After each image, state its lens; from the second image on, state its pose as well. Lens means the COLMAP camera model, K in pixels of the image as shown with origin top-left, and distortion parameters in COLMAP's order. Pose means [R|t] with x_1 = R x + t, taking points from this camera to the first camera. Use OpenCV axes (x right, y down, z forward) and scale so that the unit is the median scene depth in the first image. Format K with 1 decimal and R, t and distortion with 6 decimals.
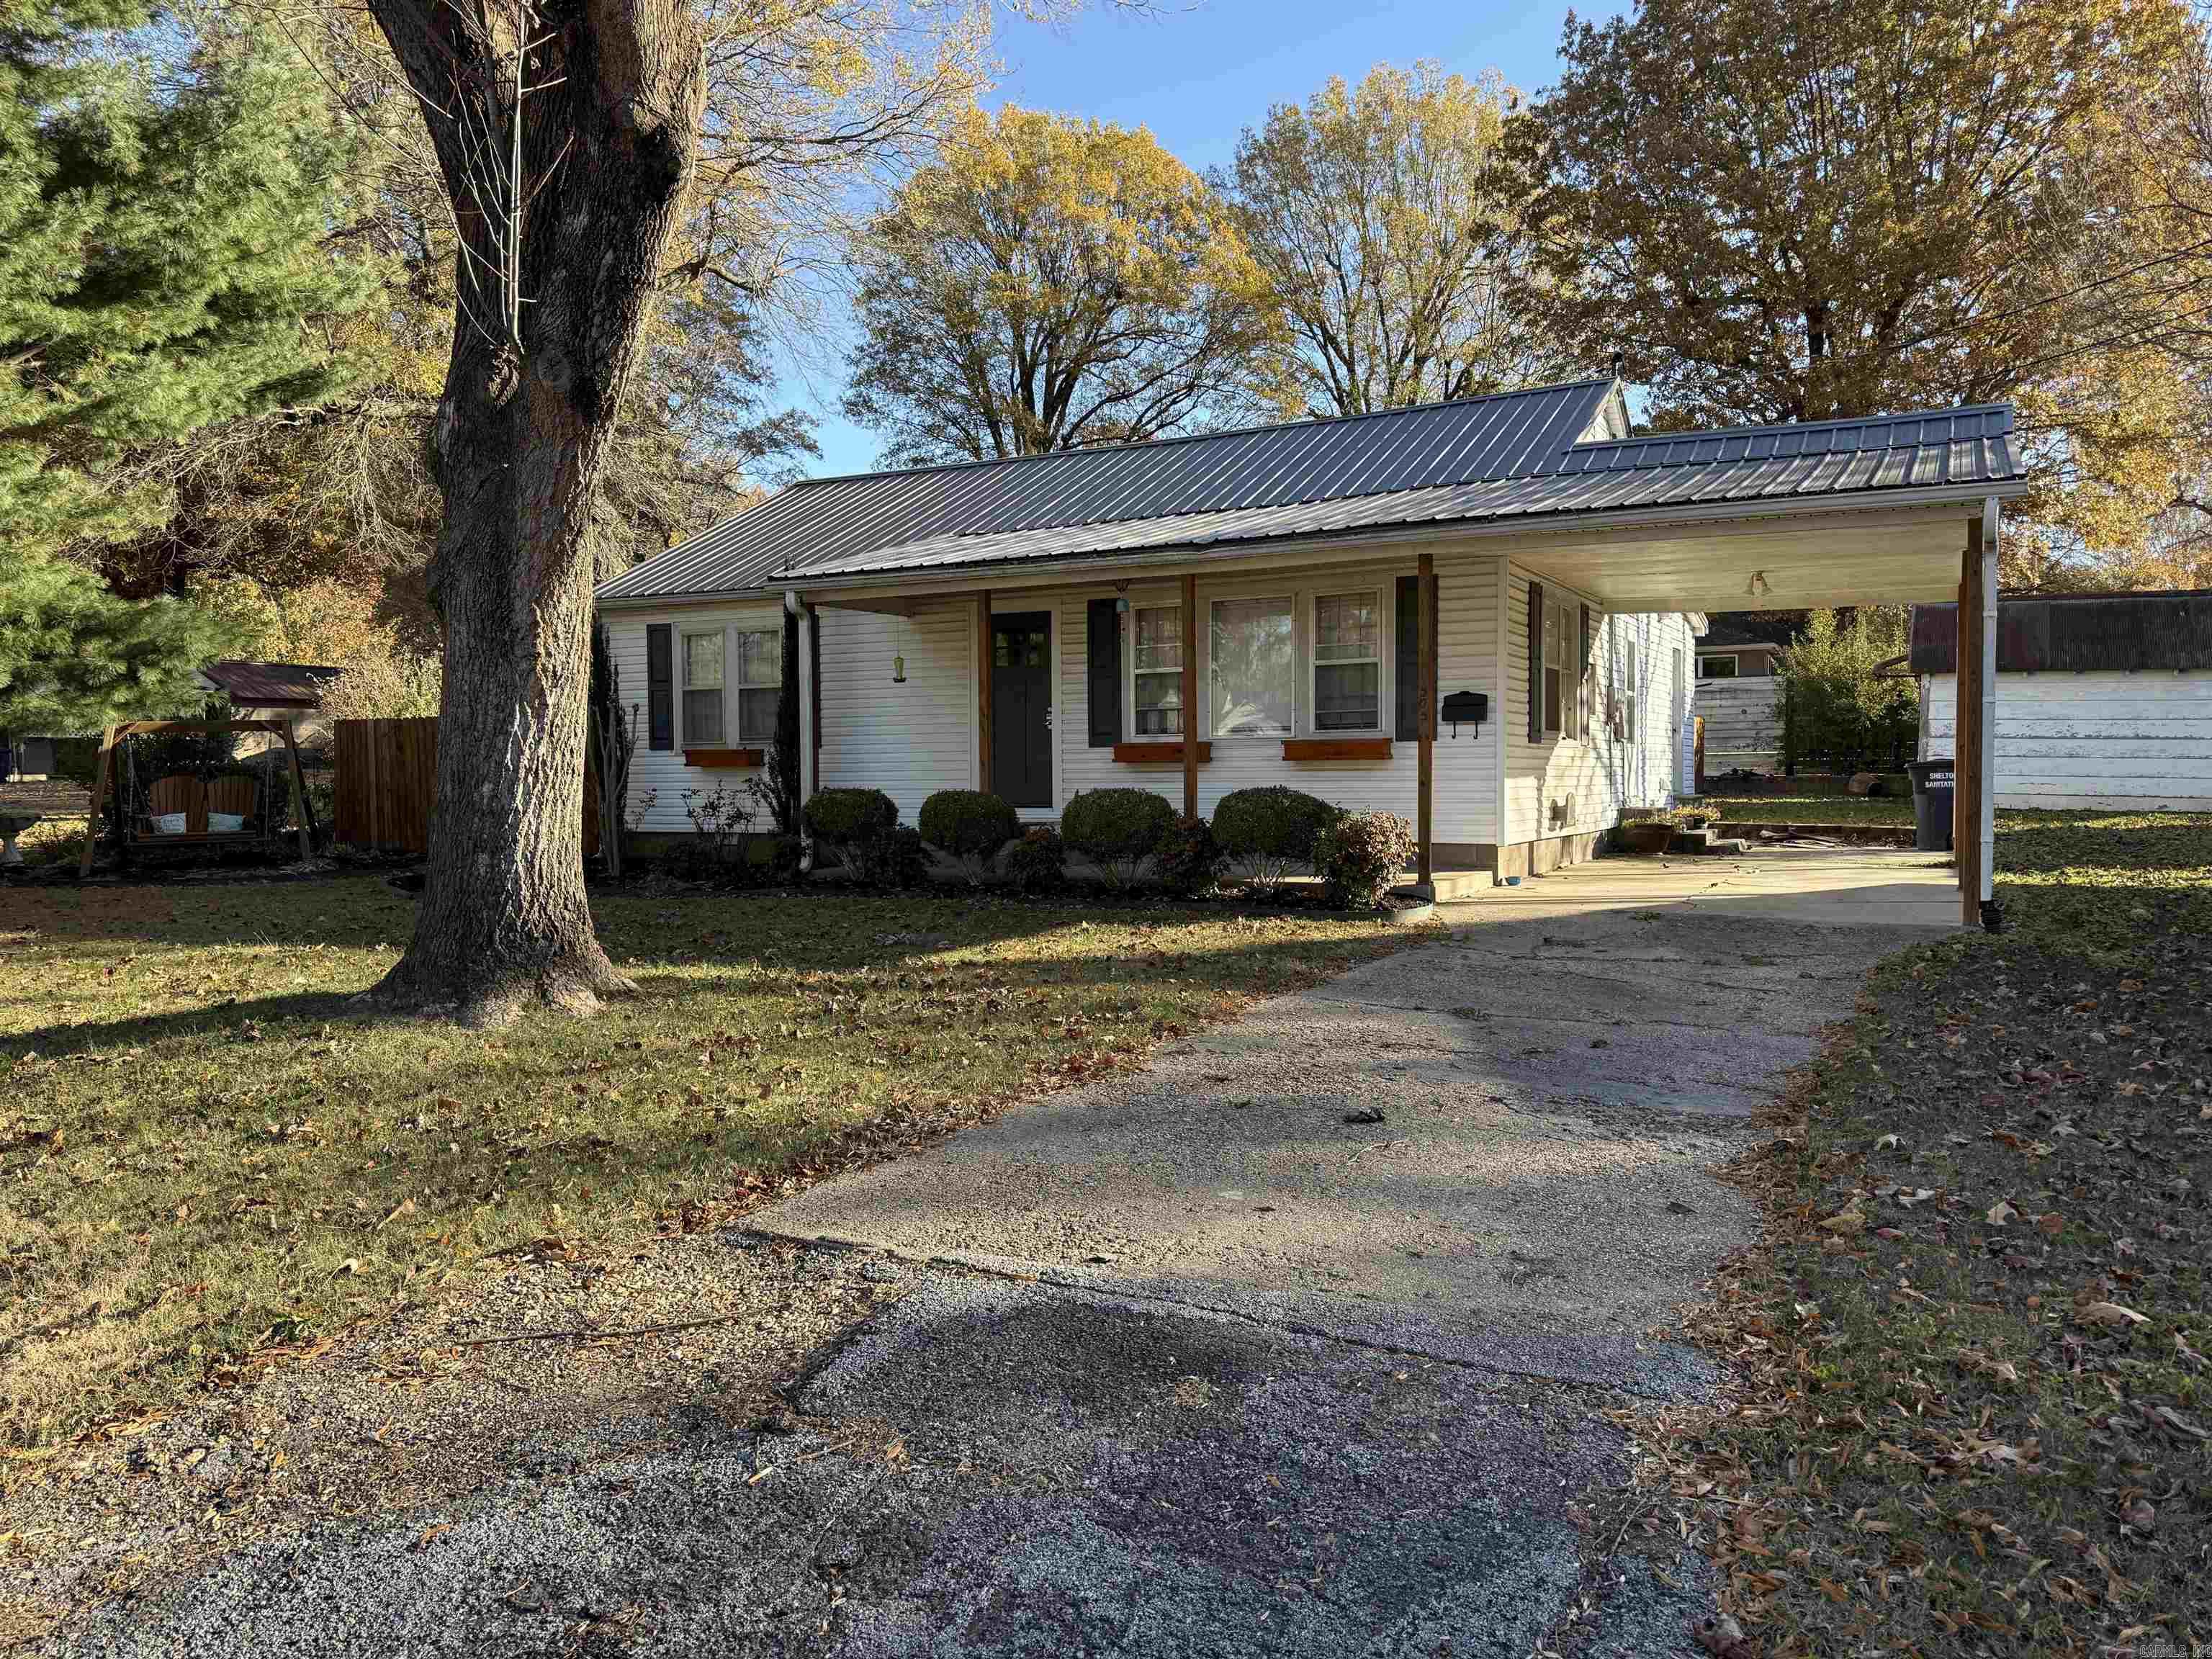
lens RADIAL K [[1570.9, 0, 1112.8], [0, 1570.9, 827.3], [0, 0, 1]] dist [0.050316, -0.039382]
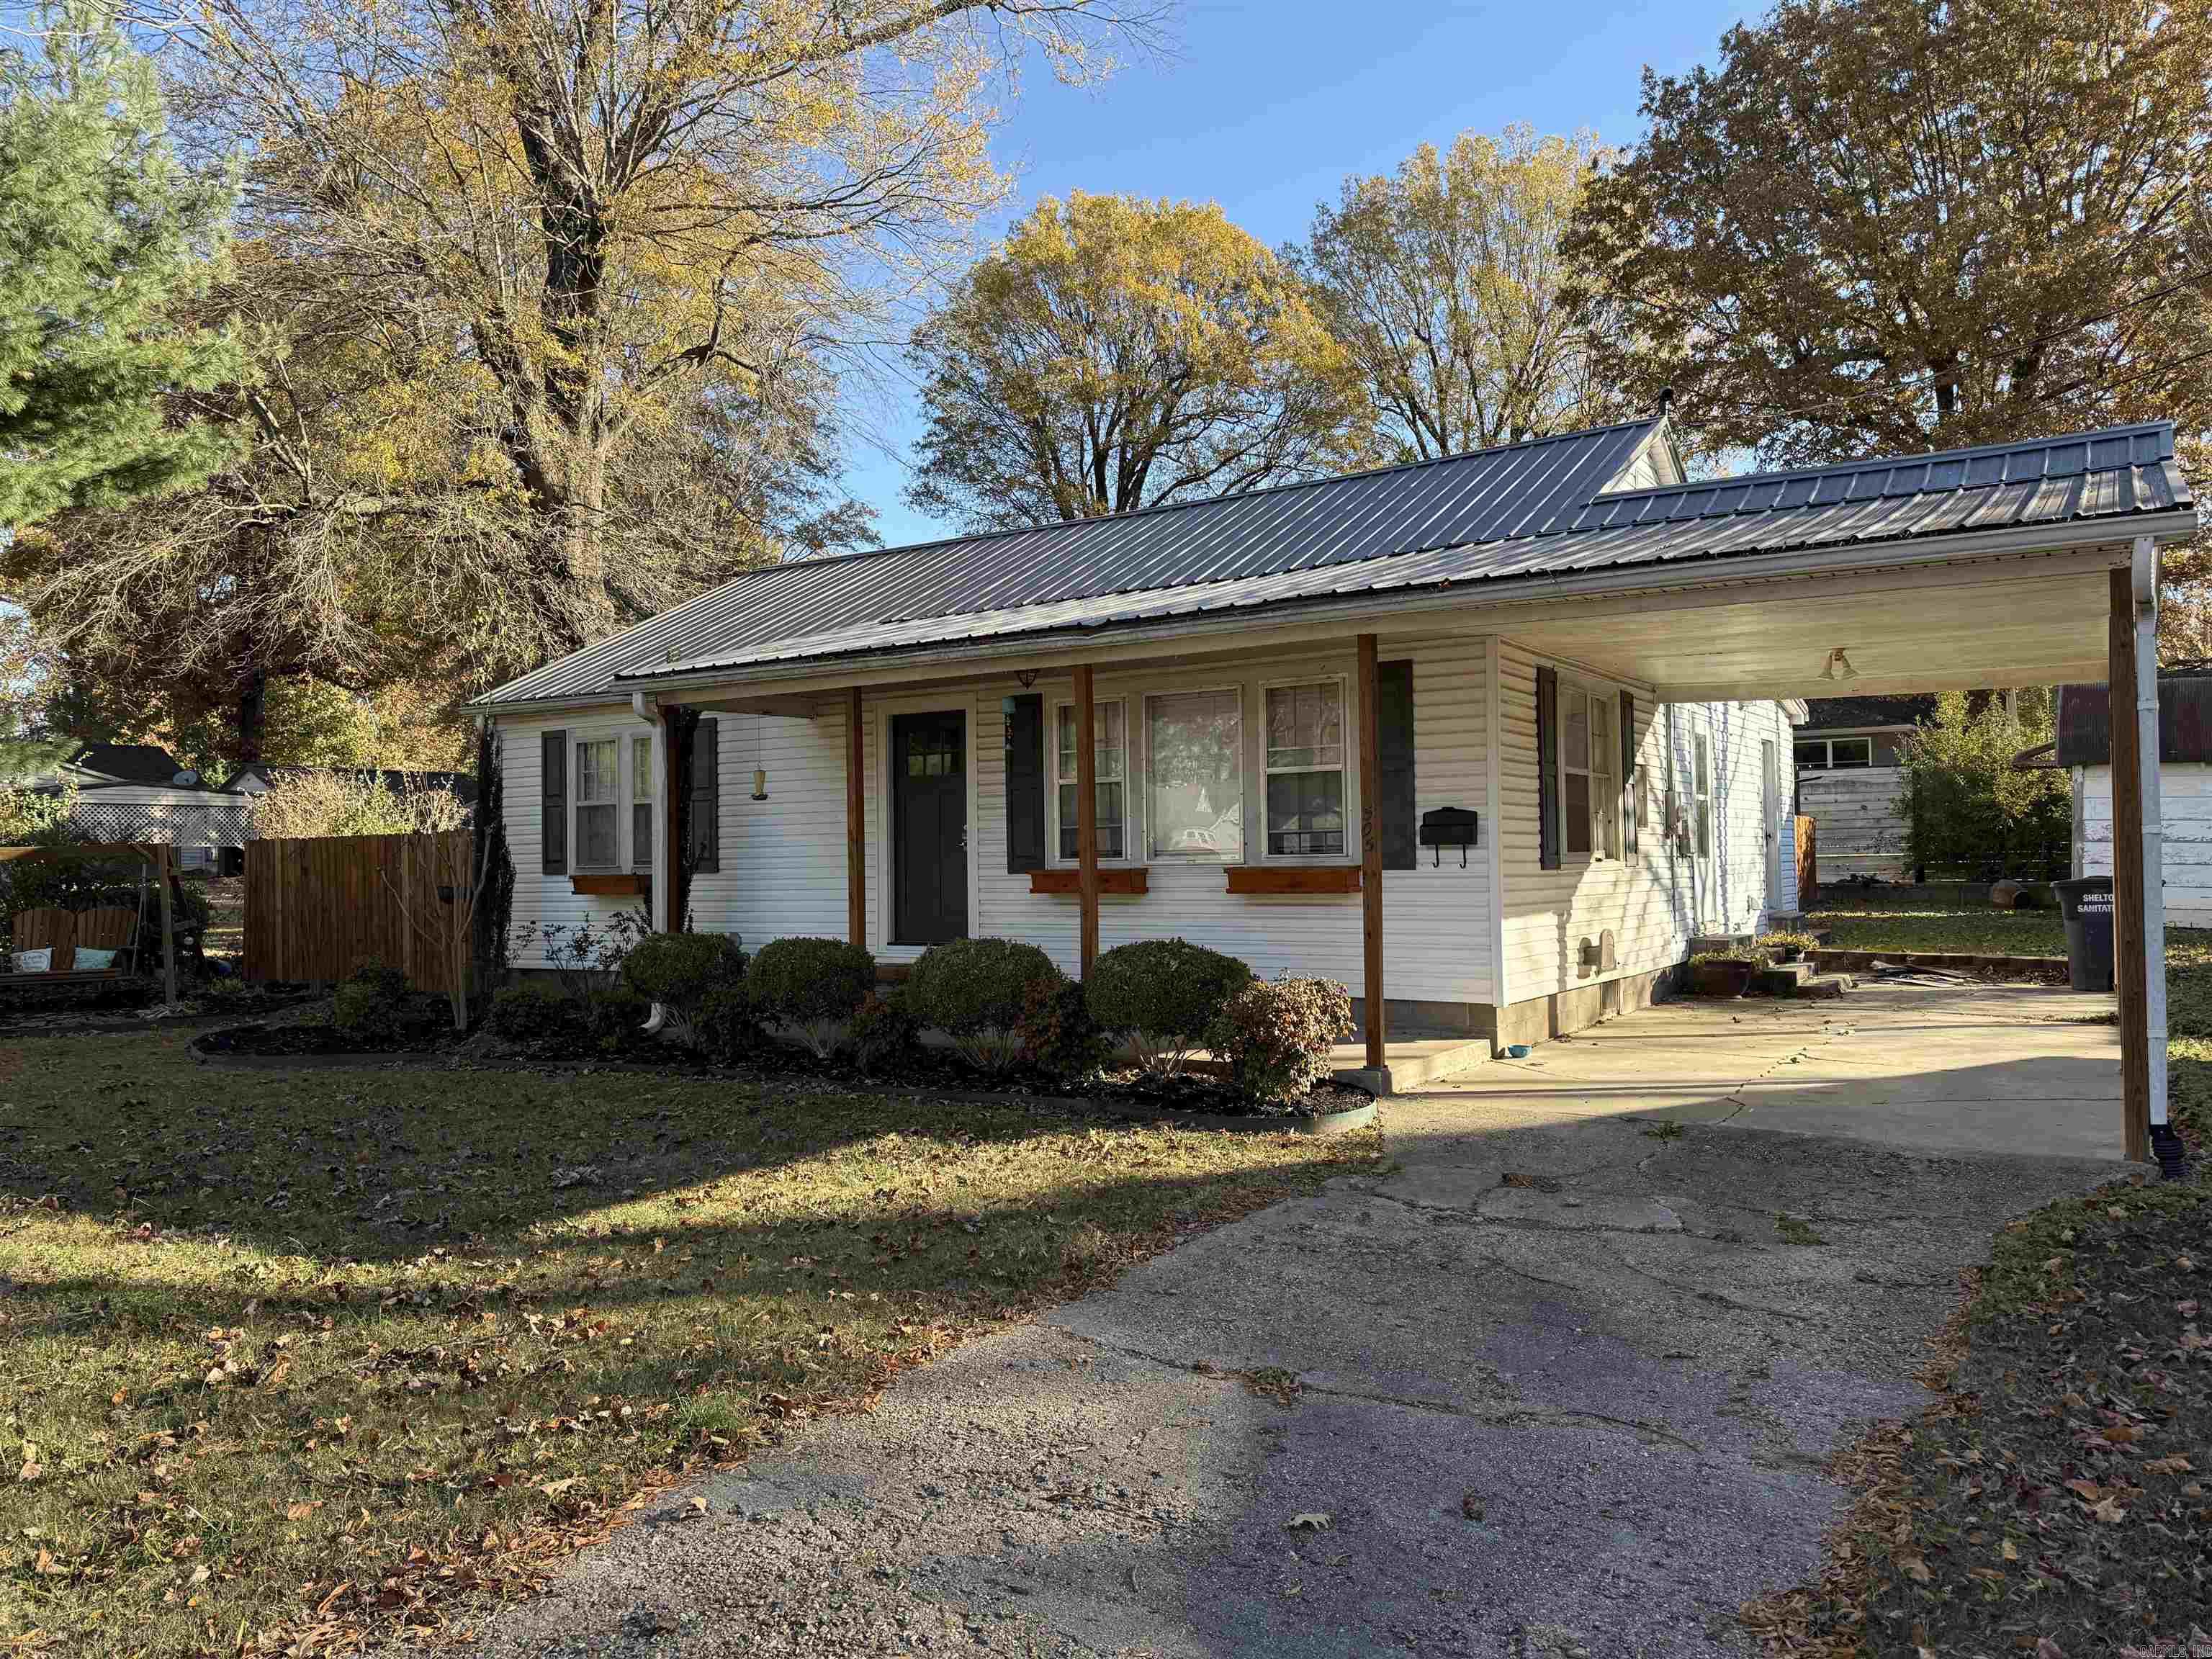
lens RADIAL K [[1570.9, 0, 1109.4], [0, 1570.9, 829.1], [0, 0, 1]] dist [0.050316, -0.039382]
pose [[0.996652, -0.009301, -0.081233, 0.091332], [0.004911, 0.998524, -0.054082, -0.026059], [0.081616, 0.053502, 0.995227, 0.160384]]
